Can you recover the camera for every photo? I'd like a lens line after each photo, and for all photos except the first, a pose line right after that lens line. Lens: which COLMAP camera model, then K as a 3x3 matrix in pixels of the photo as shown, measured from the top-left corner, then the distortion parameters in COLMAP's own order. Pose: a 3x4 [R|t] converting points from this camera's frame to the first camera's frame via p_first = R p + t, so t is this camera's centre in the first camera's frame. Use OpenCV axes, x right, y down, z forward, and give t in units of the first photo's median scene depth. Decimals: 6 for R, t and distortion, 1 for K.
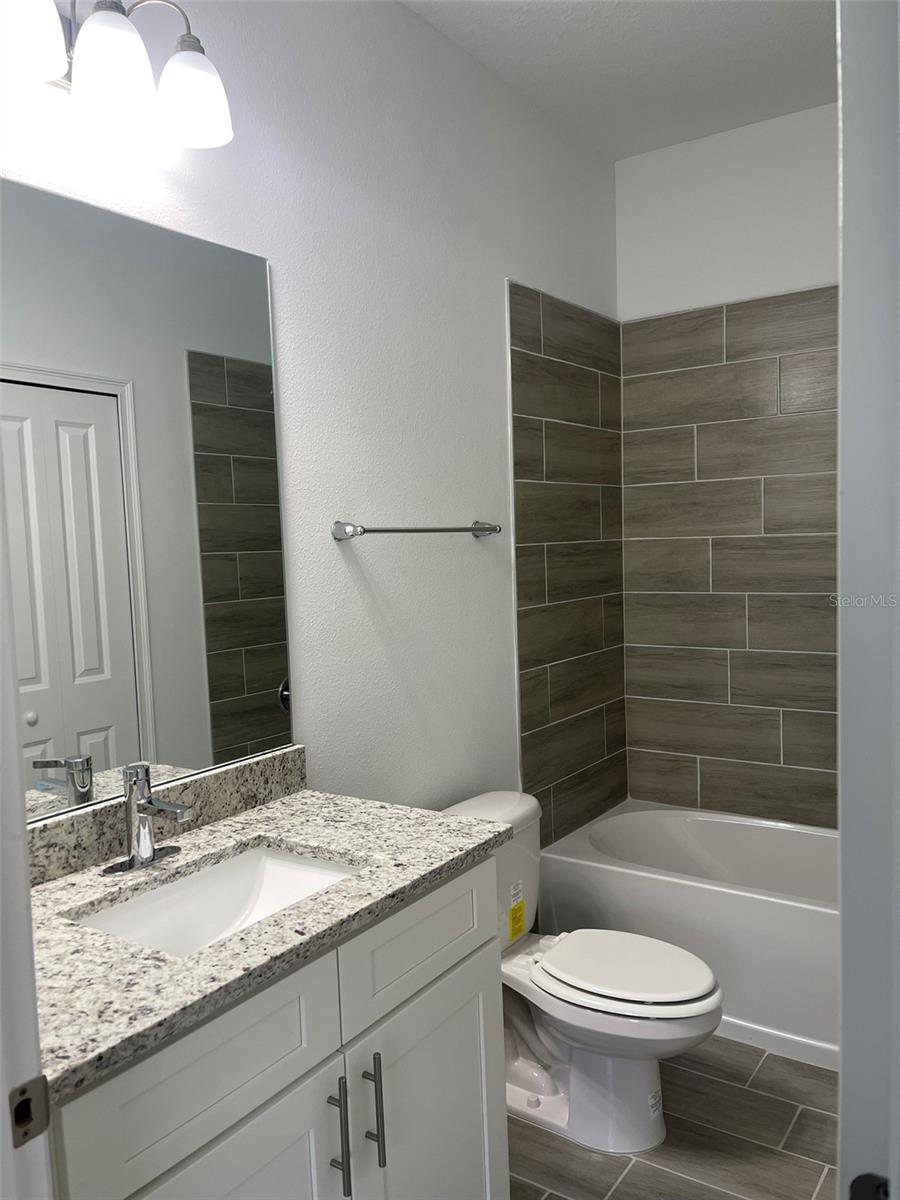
lens RADIAL K [[908.6, 0, 450.8], [0, 908.6, 605.5], [0, 0, 1]] dist [0.072385, -0.096686]
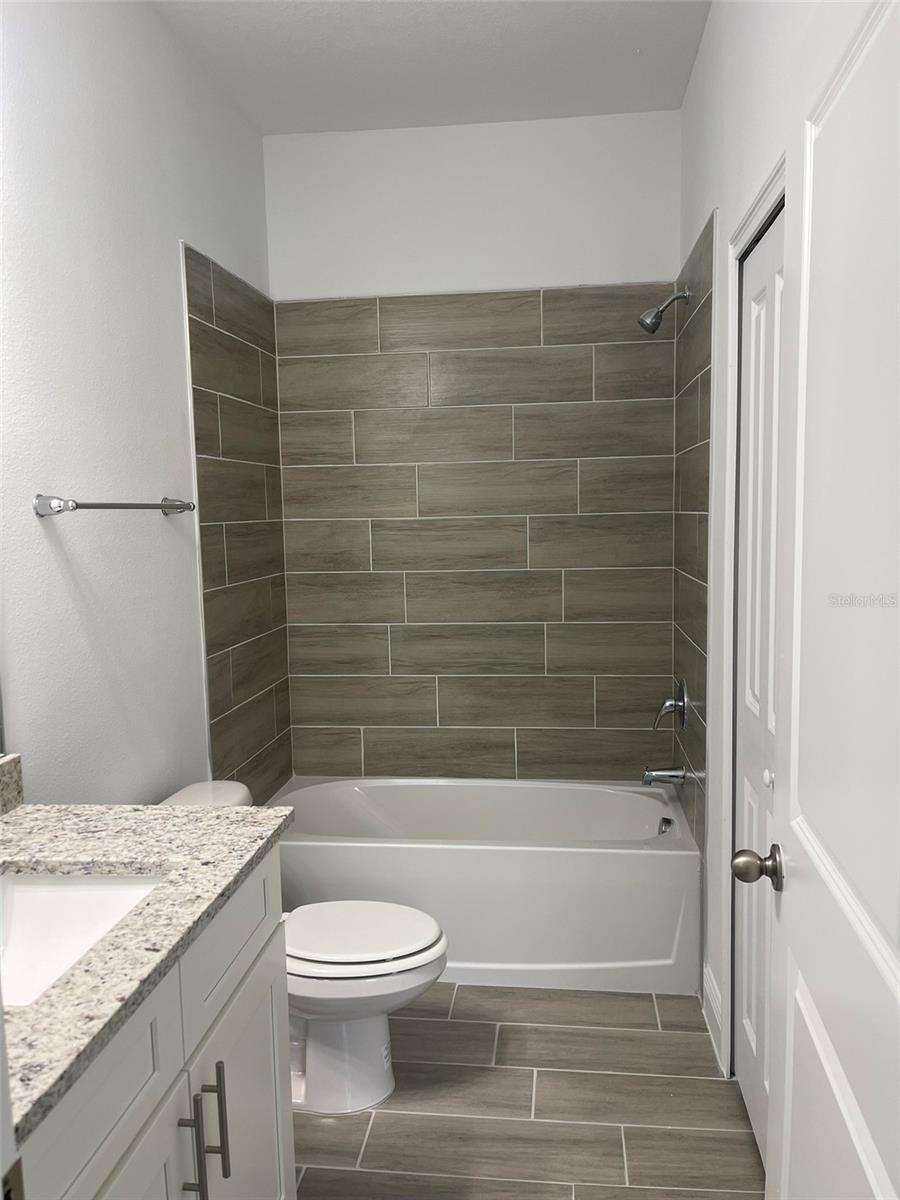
lens RADIAL K [[908.6, 0, 450.8], [0, 908.6, 605.5], [0, 0, 1]] dist [0.072385, -0.096686]
pose [[0.883452, -0.034371, 0.467260, -0.145373], [0.025553, 0.999356, 0.025197, 0.001321], [-0.467825, -0.010321, 0.883761, 0.030465]]
